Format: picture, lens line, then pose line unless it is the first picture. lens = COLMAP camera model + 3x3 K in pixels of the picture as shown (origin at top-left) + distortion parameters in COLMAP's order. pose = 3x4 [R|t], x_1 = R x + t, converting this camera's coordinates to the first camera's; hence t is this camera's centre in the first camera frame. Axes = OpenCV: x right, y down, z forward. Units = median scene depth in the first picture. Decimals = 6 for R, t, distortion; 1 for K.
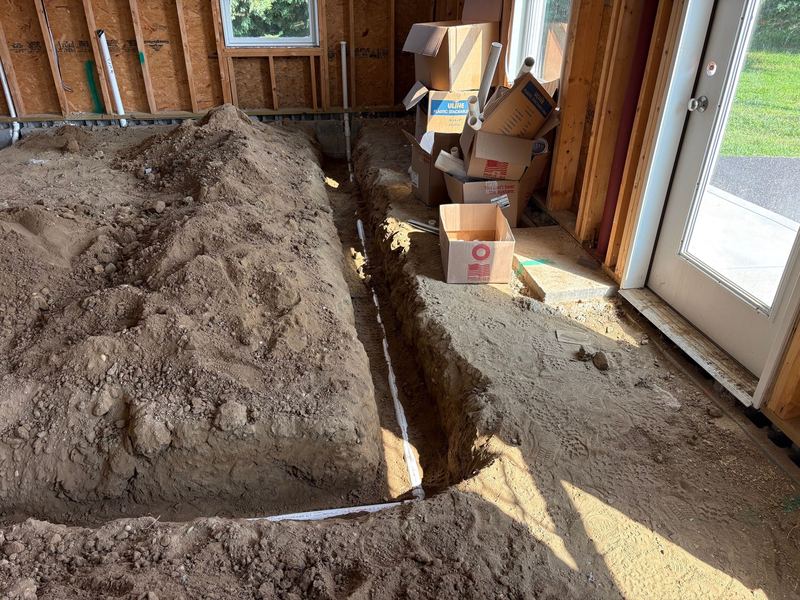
lens RADIAL K [[578.4, 0, 400.0], [0, 578.4, 300.0], [0, 0, 1]] dist [0.010591, -0.002862]
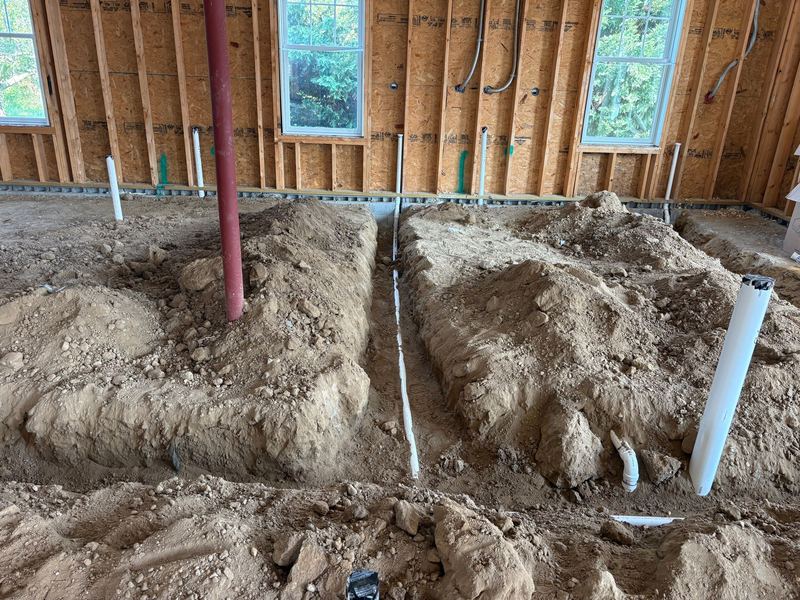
lens RADIAL K [[567.8, 0, 391.2], [0, 567.8, 324.3], [0, 0, 1]] dist [0.052616, -0.001069]
pose [[0.993258, 0.078231, -0.085543, -0.548756], [-0.086083, 0.992002, -0.092311, 0.070410], [0.077638, 0.099052, 0.992049, -0.157412]]
